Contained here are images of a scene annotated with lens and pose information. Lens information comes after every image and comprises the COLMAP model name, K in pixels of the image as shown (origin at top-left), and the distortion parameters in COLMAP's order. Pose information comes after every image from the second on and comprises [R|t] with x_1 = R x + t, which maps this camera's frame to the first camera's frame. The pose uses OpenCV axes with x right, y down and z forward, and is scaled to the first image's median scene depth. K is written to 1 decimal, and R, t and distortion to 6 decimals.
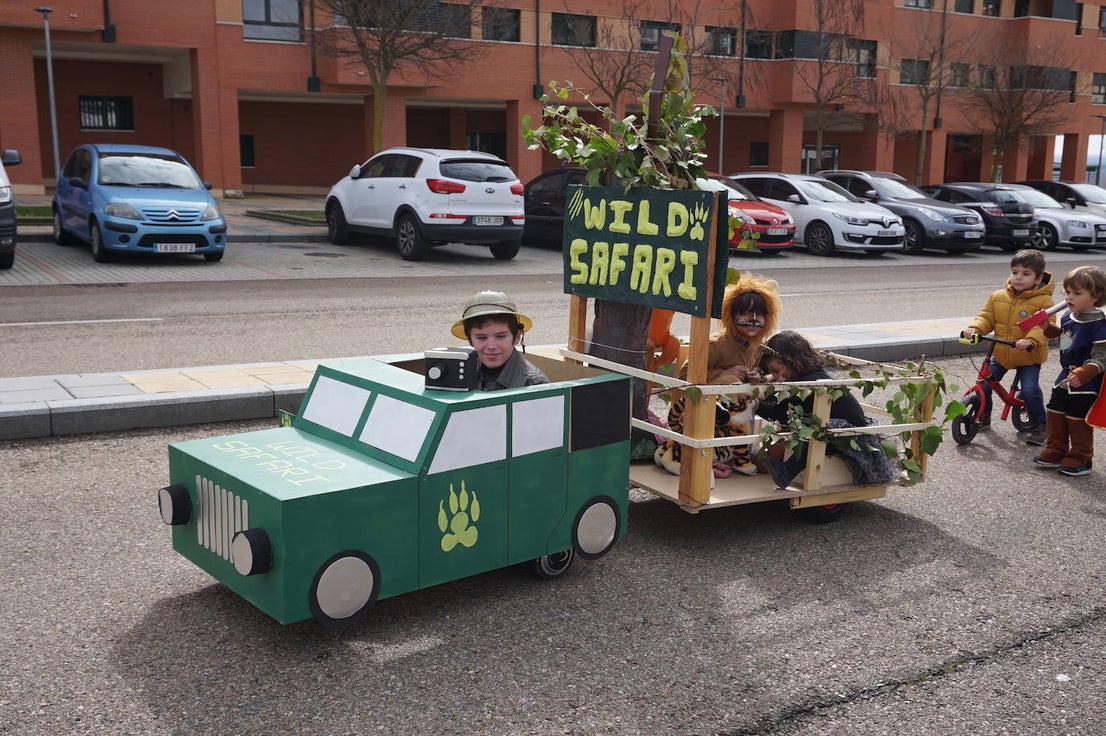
lens RADIAL K [[1122.0, 0, 553.0], [0, 1122.0, 368.0], [0, 0, 1]] dist [0.009054, 0.024346]
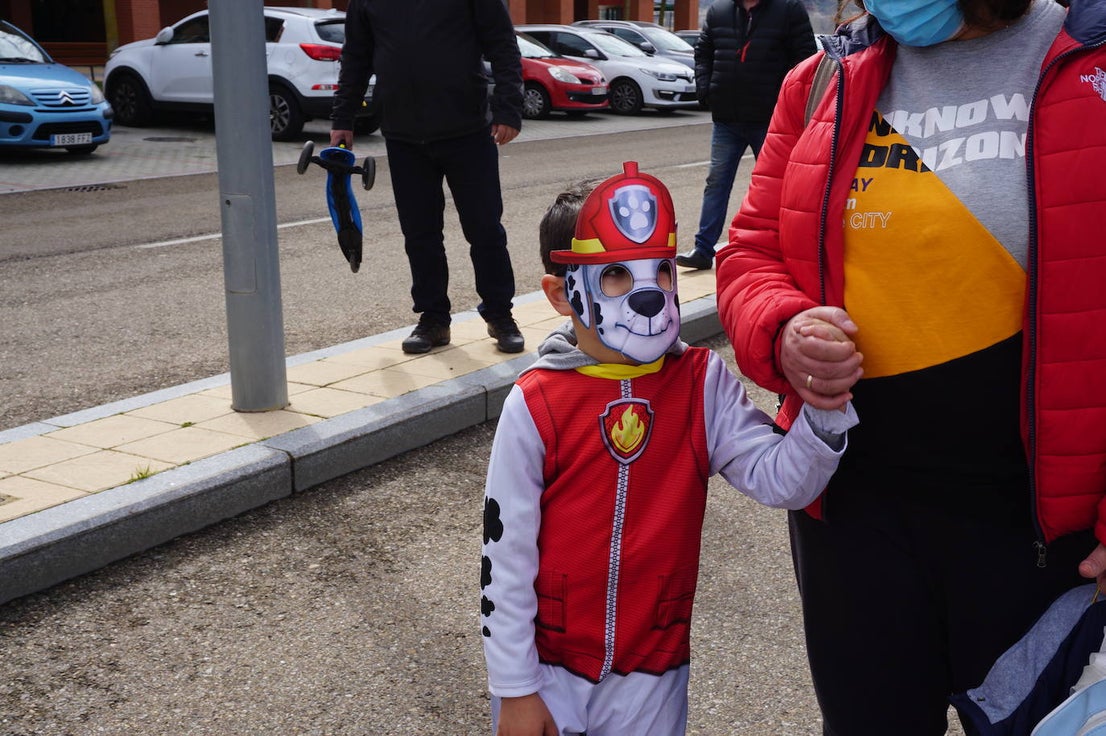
lens RADIAL K [[1397.6, 0, 553.0], [0, 1397.6, 368.0], [0, 0, 1]] dist [0.007527, 0.018735]
pose [[0.913058, -0.114090, 0.391545, -0.362843], [0.083701, 0.992058, 0.093886, -0.007395], [-0.399147, -0.052951, 0.915357, -0.059787]]
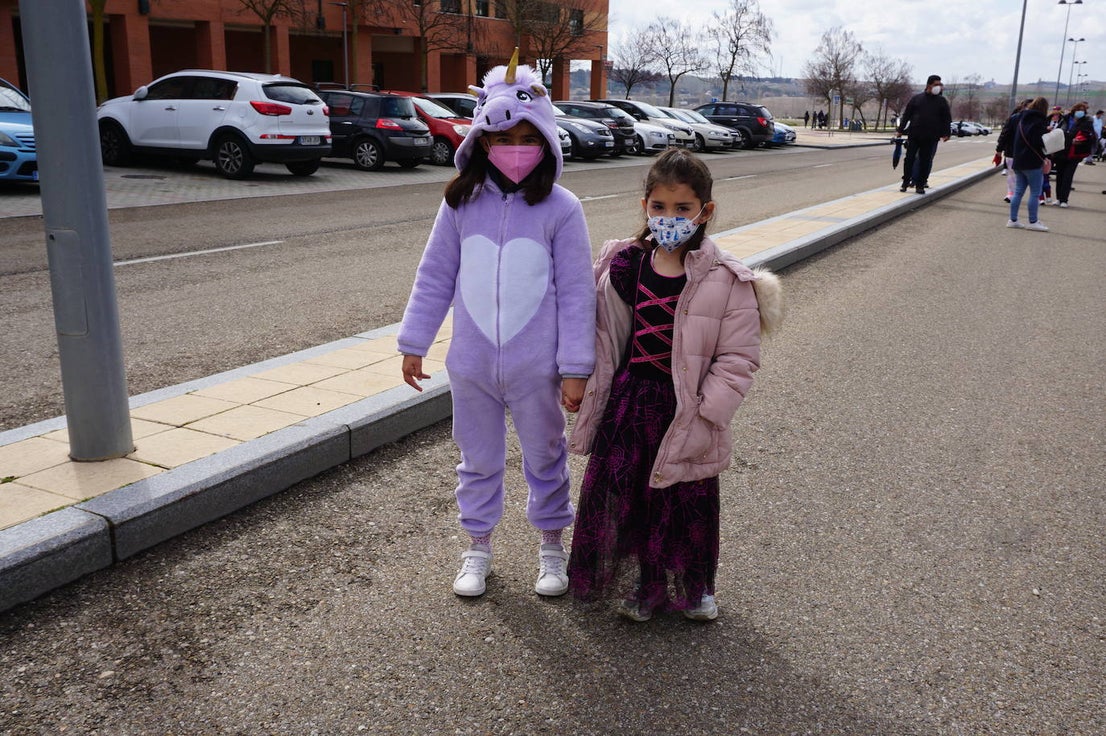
lens RADIAL K [[1015.9, 0, 553.0], [0, 1015.9, 368.0], [0, 0, 1]] dist [-0.014734, 0.033184]
pose [[0.875474, -0.121802, 0.467664, -0.325020], [0.074527, 0.990169, 0.118371, -0.010350], [-0.477484, -0.068777, 0.875944, 0.004338]]
